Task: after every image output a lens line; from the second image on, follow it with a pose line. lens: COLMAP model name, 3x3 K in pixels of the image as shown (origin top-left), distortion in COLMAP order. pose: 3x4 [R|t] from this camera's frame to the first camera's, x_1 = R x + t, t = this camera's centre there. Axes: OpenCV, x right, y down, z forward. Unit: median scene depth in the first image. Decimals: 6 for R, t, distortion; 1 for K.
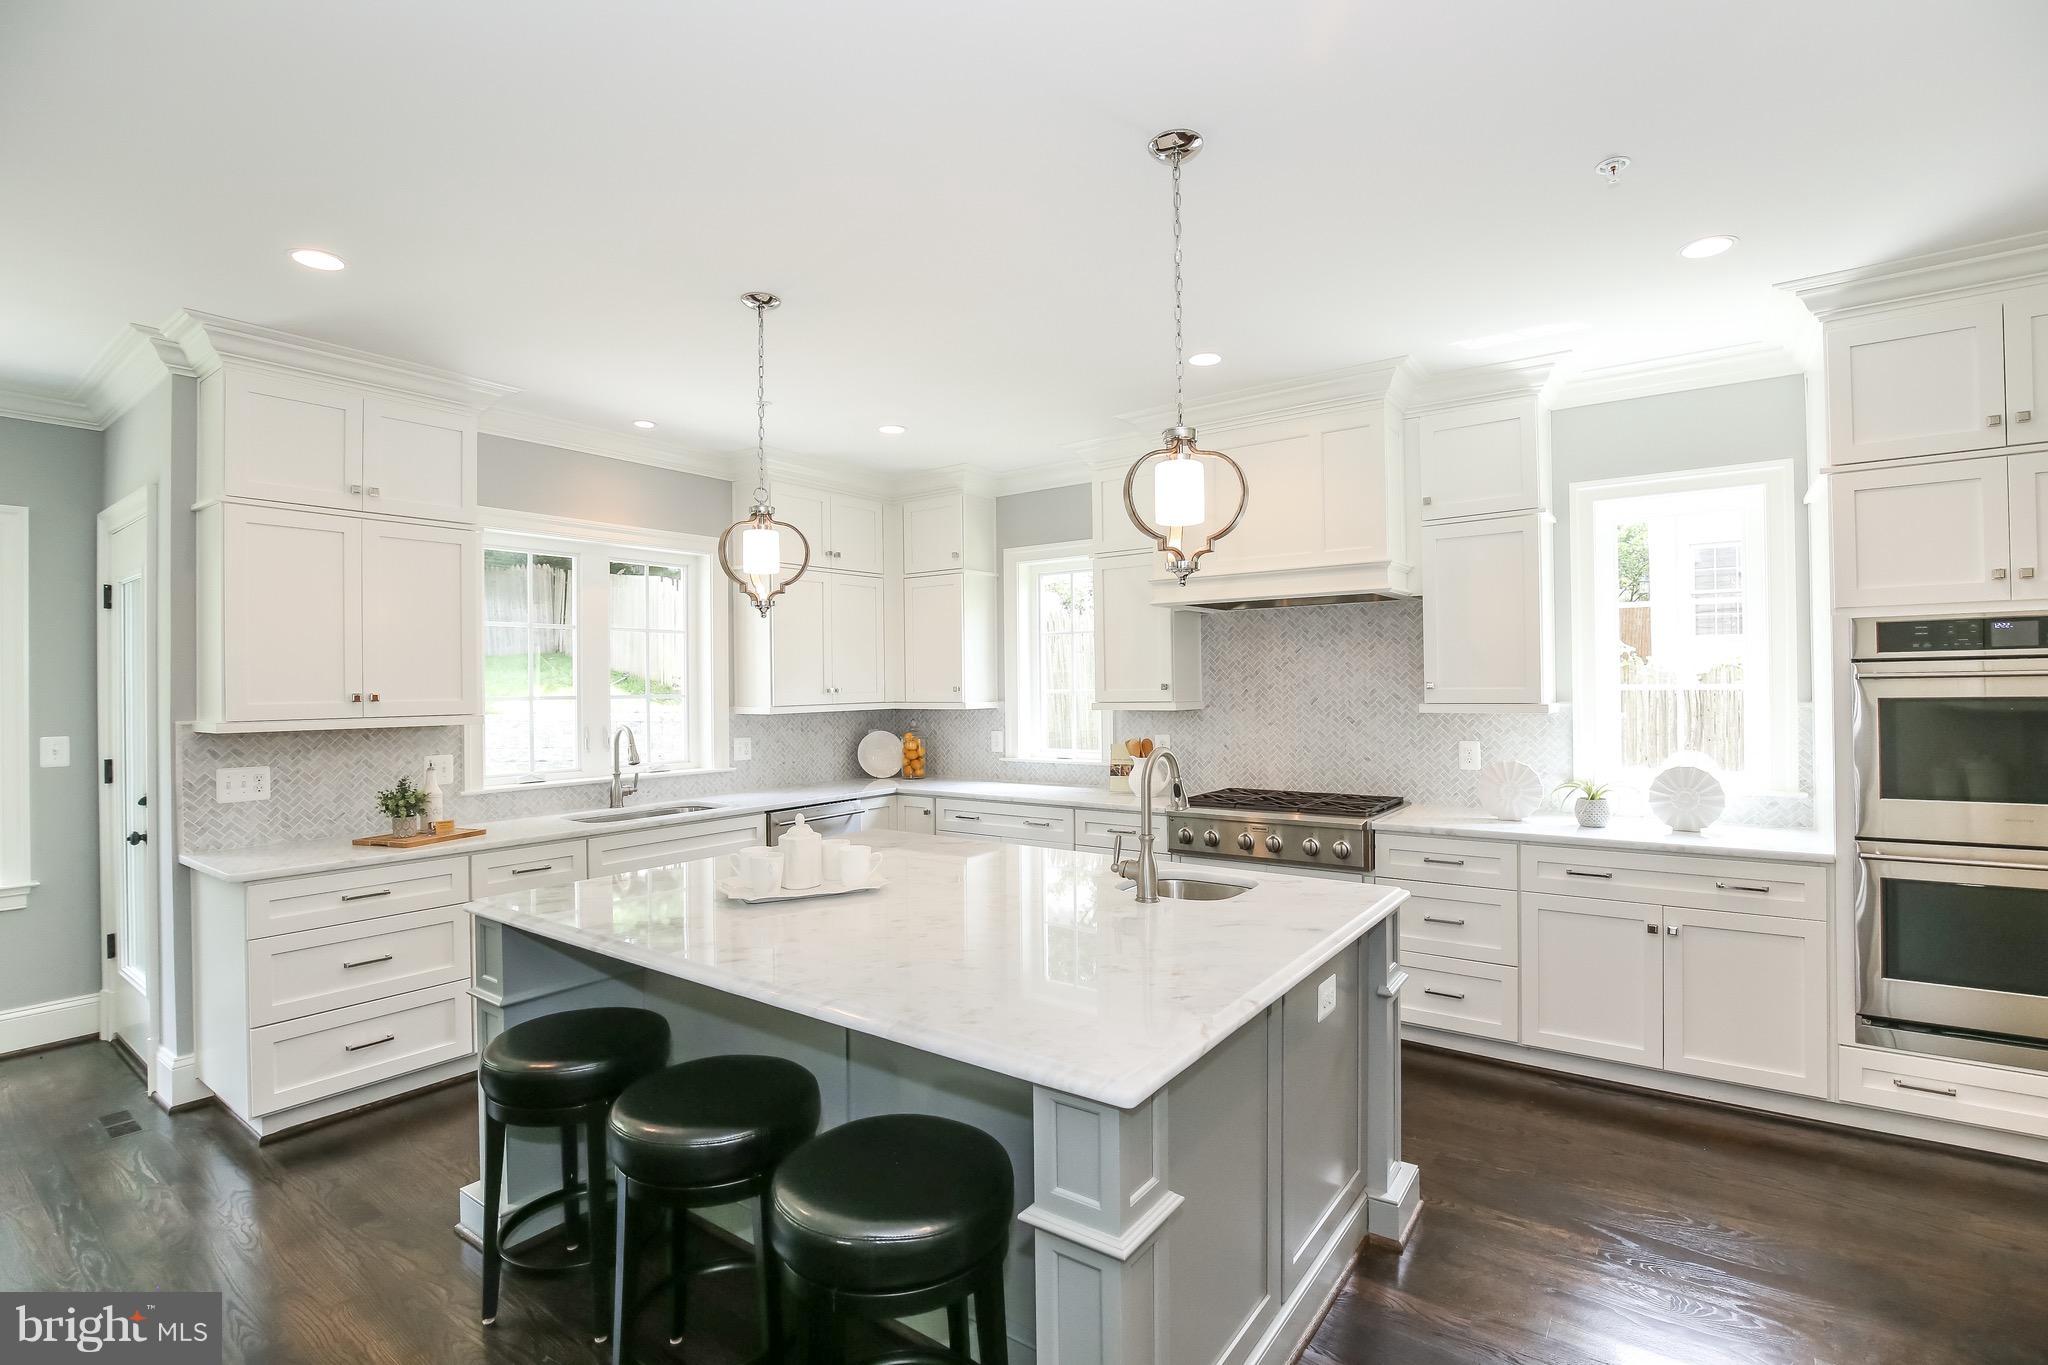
lens RADIAL K [[942.1, 0, 1030.8], [0, 942.1, 680.1], [0, 0, 1]] dist [-0.038726, 0.008594]
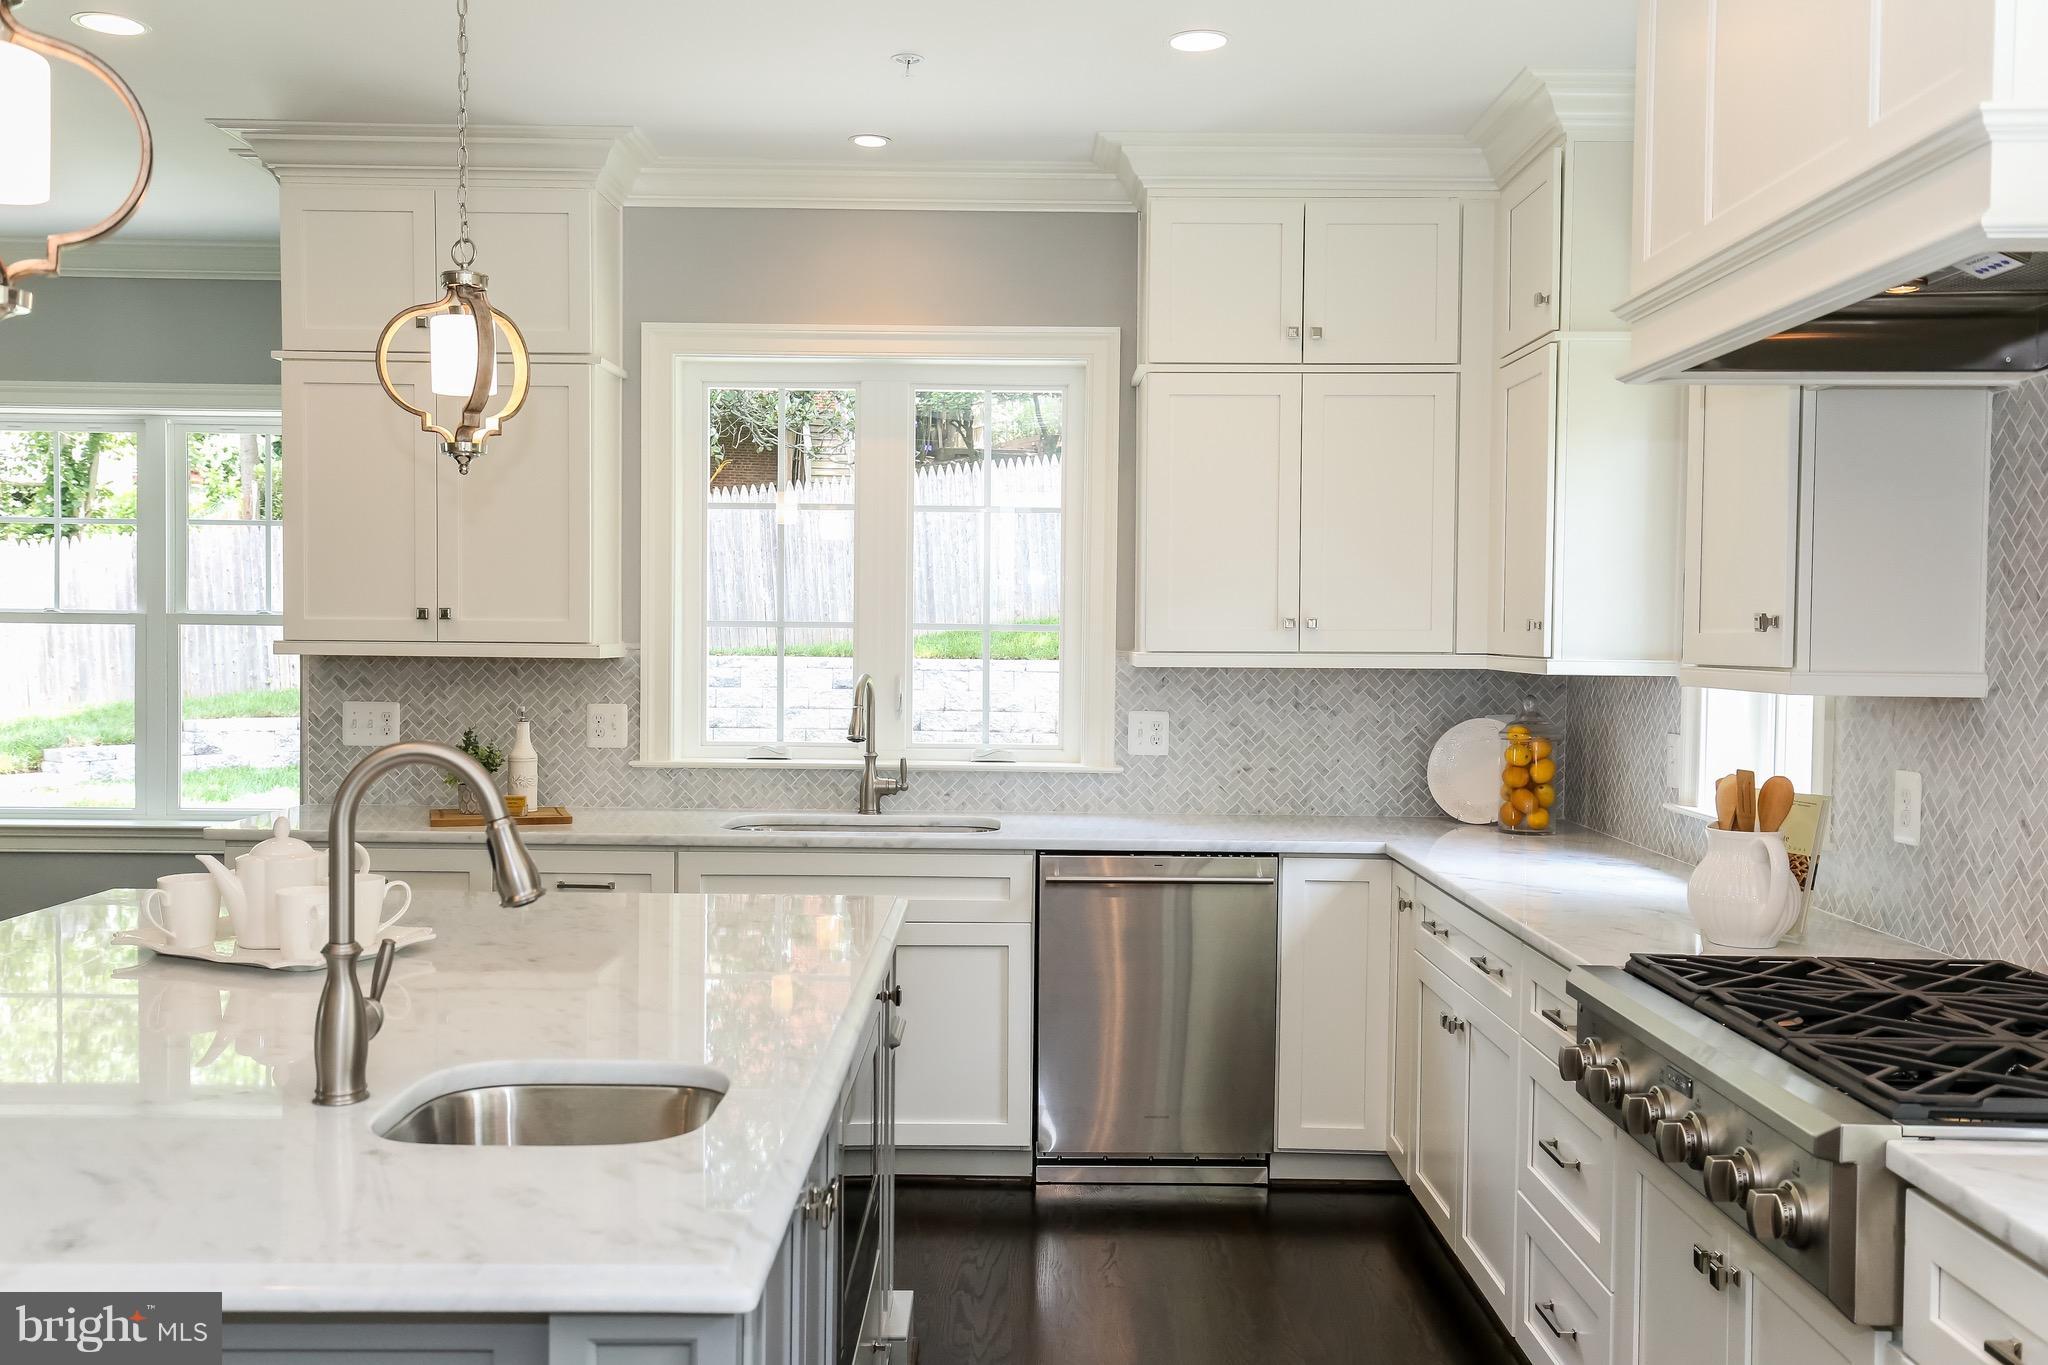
lens RADIAL K [[1797.7, 0, 1024.0], [0, 1797.7, 682.5], [0, 0, 1]] dist [0.045468, 0.001583]
pose [[0.582700, 0.042507, -0.811575, 0.540273], [-0.014104, 0.999010, 0.042197, 0.005600], [0.812565, -0.013141, 0.582723, 0.437542]]
